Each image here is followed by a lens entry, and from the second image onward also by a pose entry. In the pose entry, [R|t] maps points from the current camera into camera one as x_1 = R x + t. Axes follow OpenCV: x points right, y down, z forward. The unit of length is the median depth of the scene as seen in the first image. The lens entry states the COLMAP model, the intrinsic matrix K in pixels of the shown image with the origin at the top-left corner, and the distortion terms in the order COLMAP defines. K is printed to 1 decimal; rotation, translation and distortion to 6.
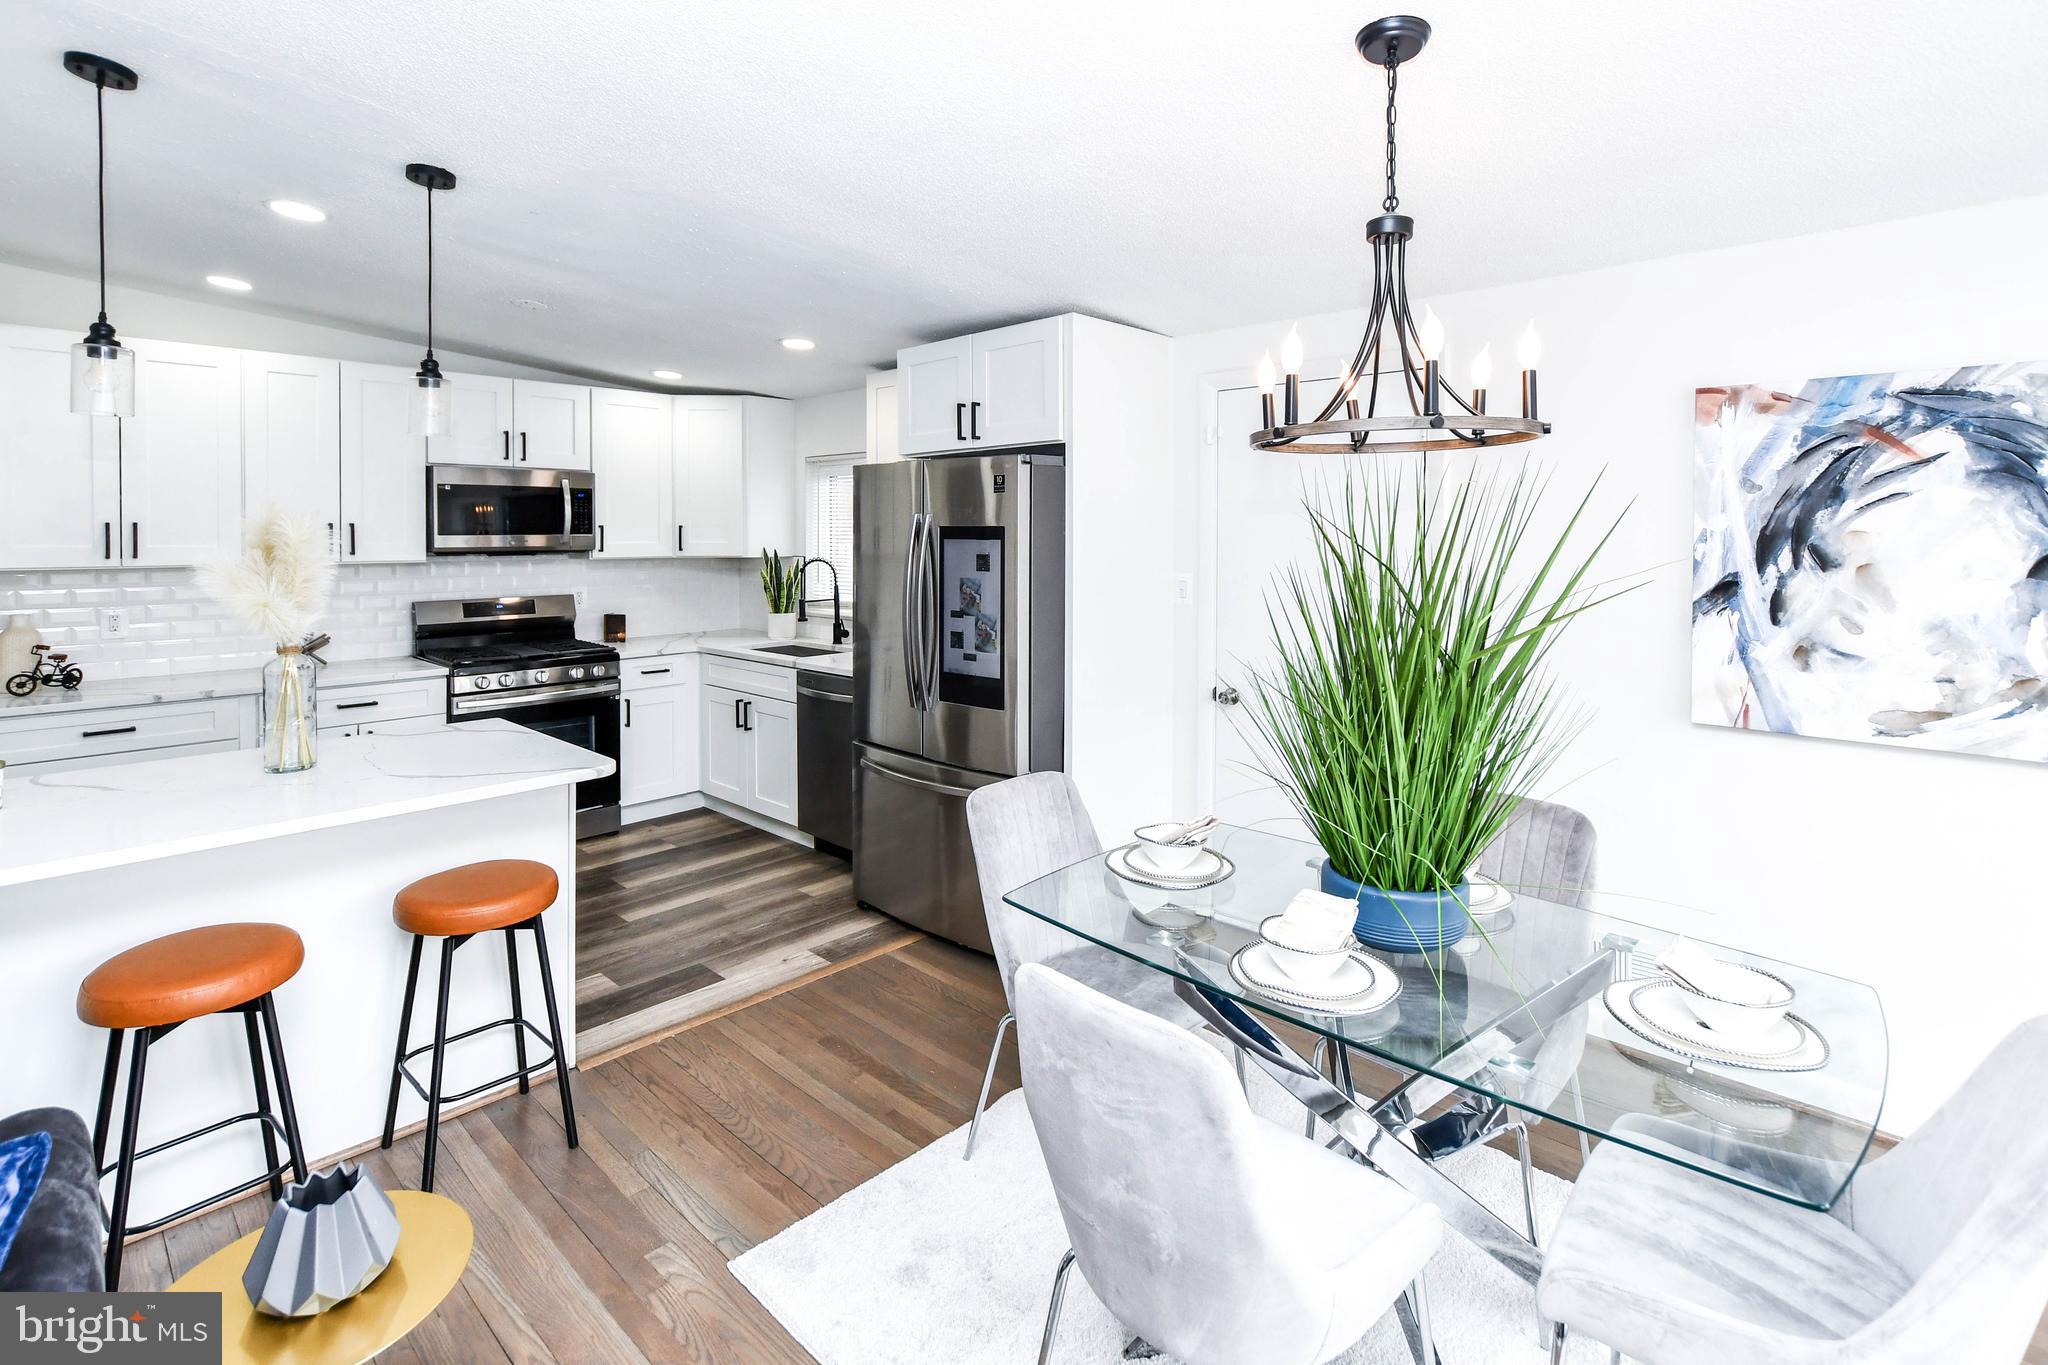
lens RADIAL K [[978.7, 0, 1032.6], [0, 978.7, 545.8], [0, 0, 1]] dist [-0.006114, 0.000543]
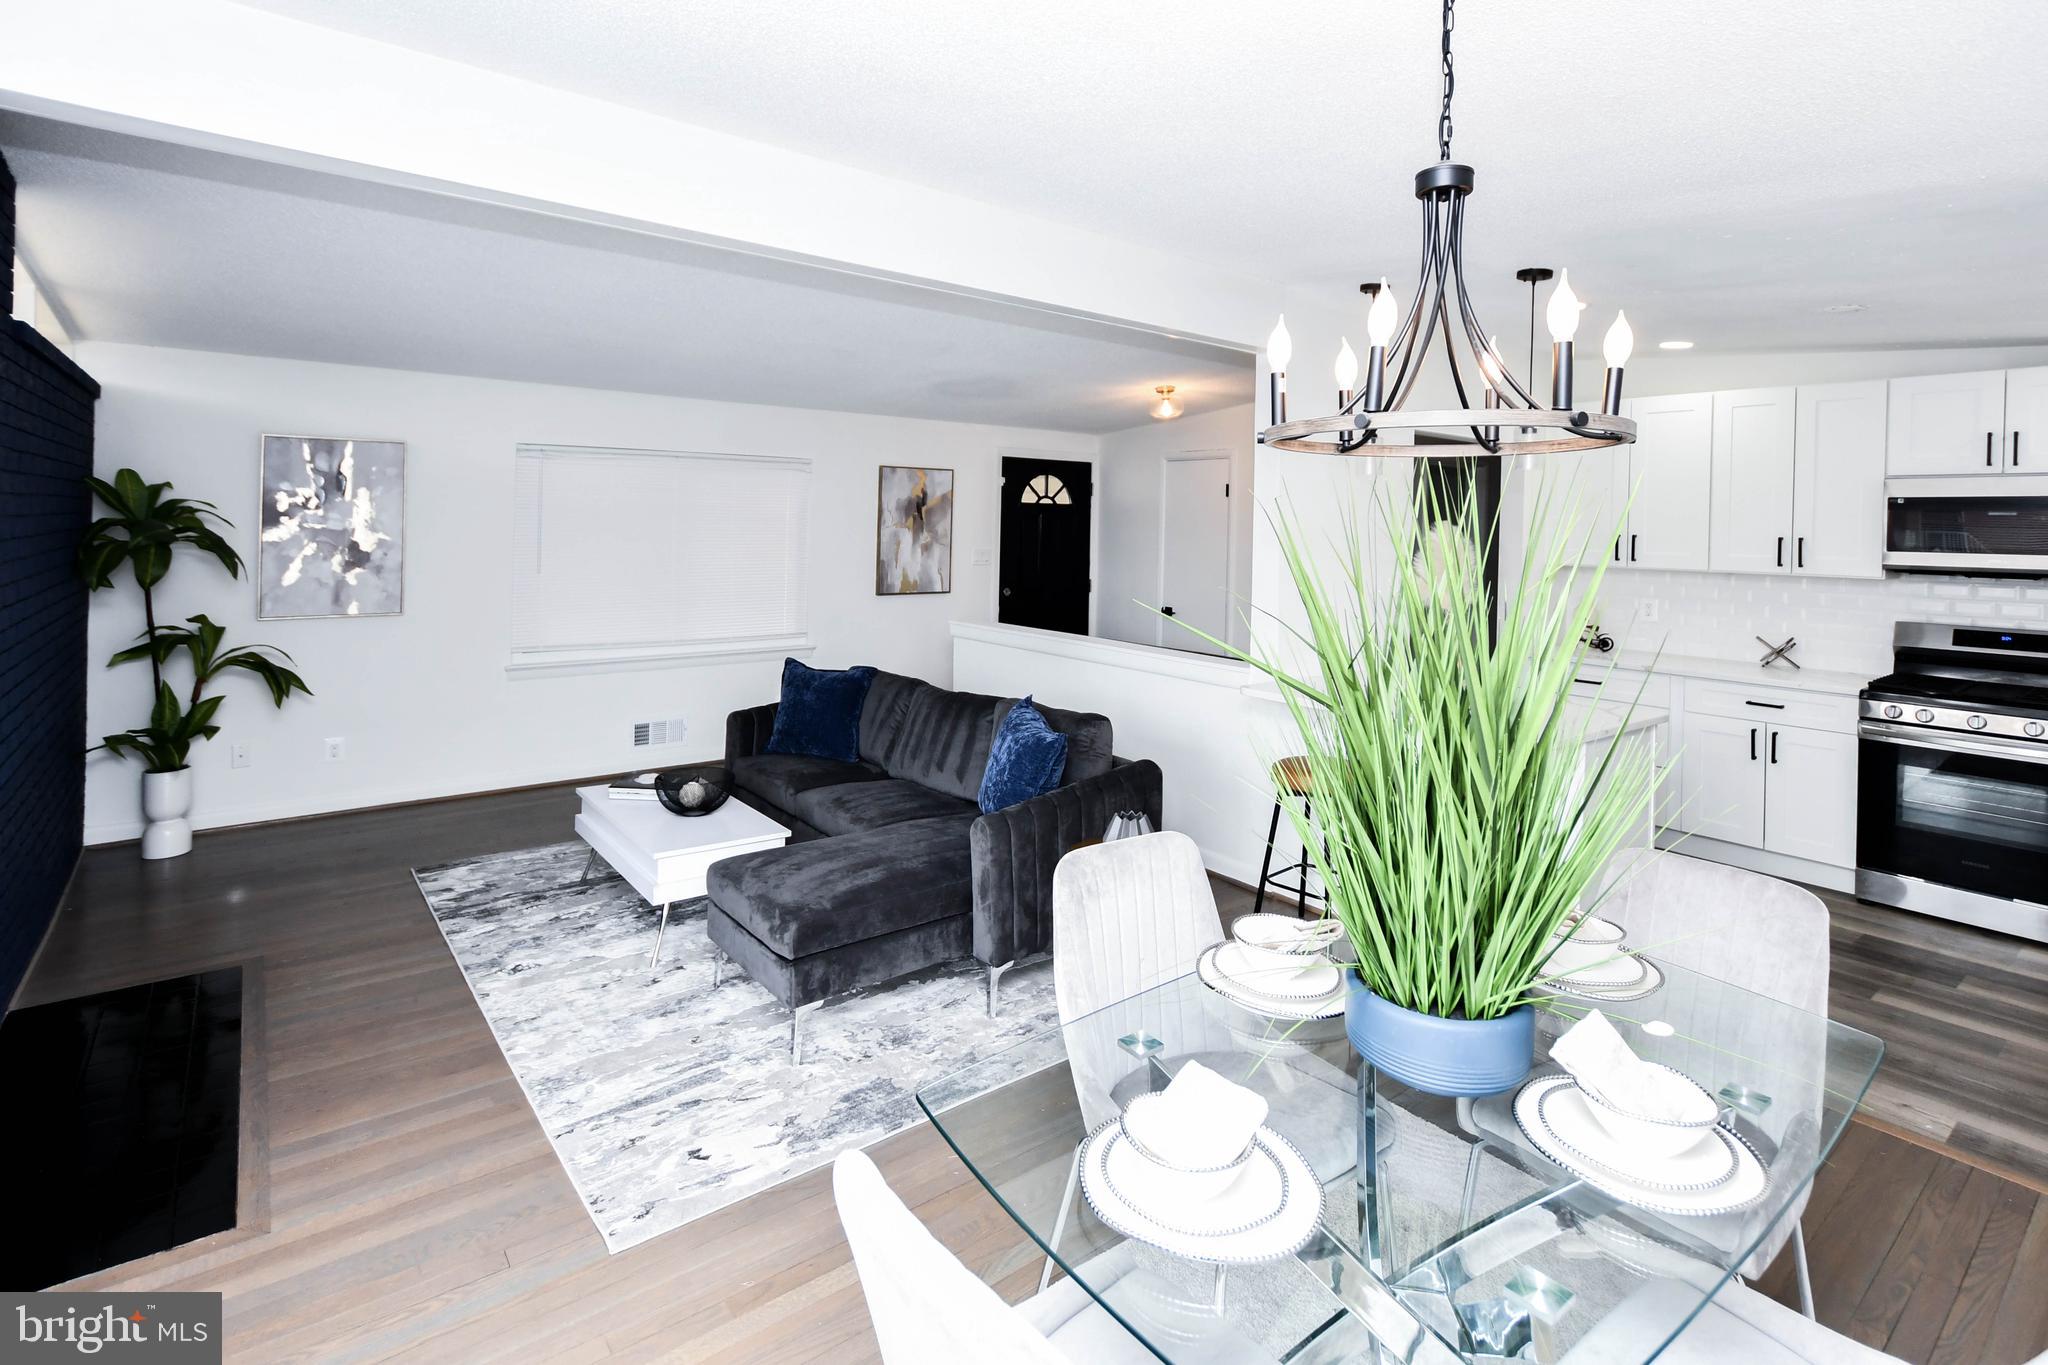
lens RADIAL K [[978.7, 0, 1005.4], [0, 978.7, 548.7], [0, 0, 1]] dist [-0.006114, 0.000543]
pose [[-0.164213, 0.021571, -0.986189, 0.614292], [-0.032877, 0.999086, 0.027328, -0.015029], [0.985877, 0.036910, -0.163354, 0.400603]]
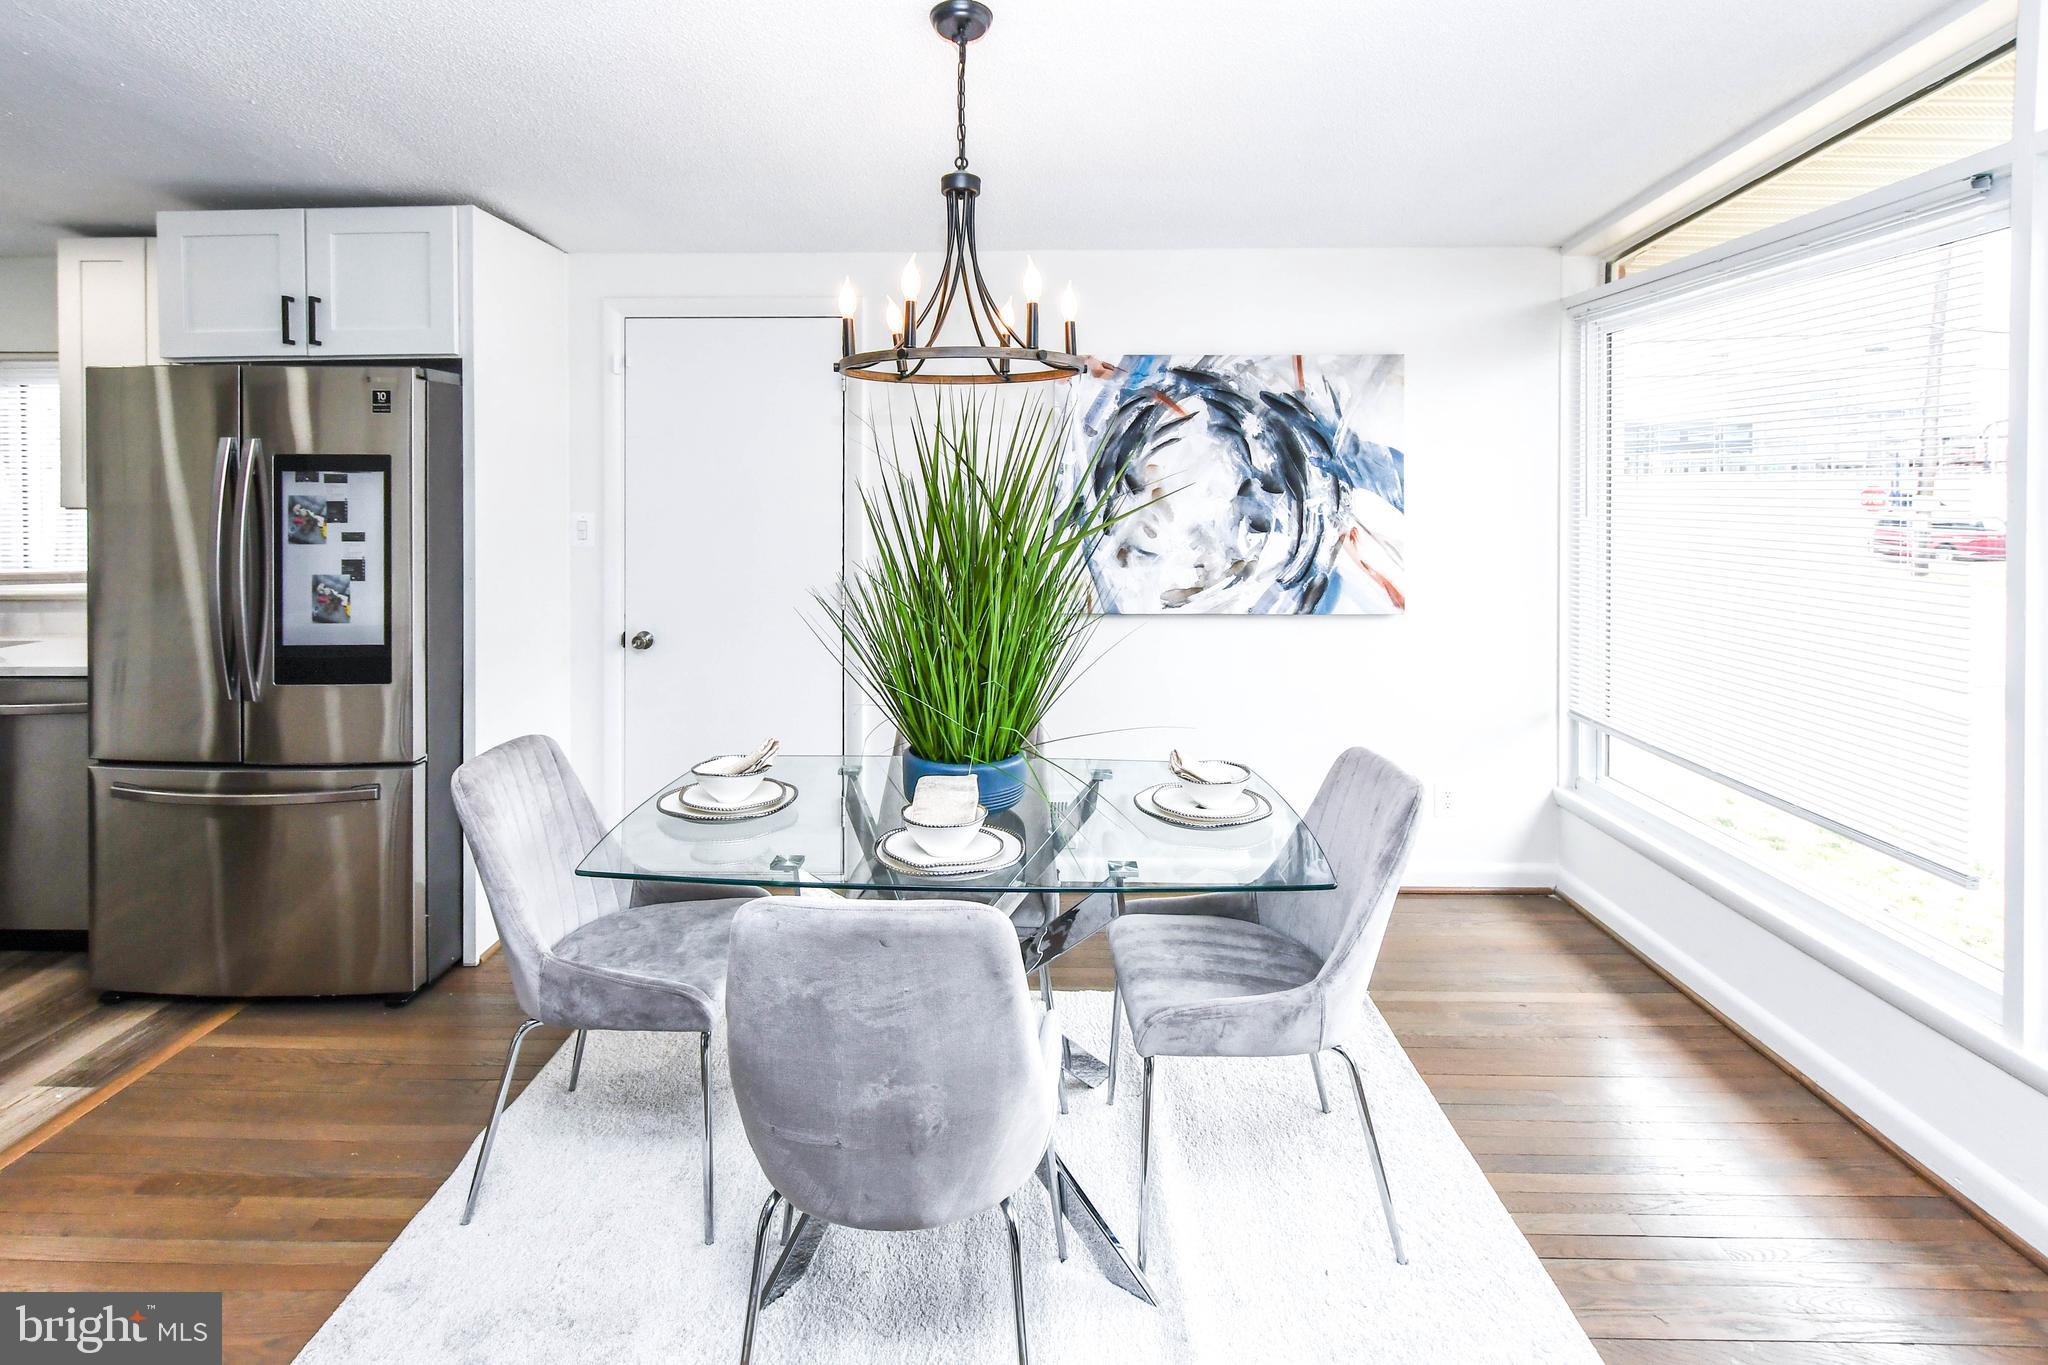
lens RADIAL K [[978.7, 0, 1006.7], [0, 978.7, 495.0], [0, 0, 1]] dist [-0.006114, 0.000543]
pose [[0.742168, -0.007271, 0.670175, -0.183189], [0.011711, 0.999929, -0.002120, 0.020138], [-0.670112, 0.009422, 0.742200, 0.062043]]
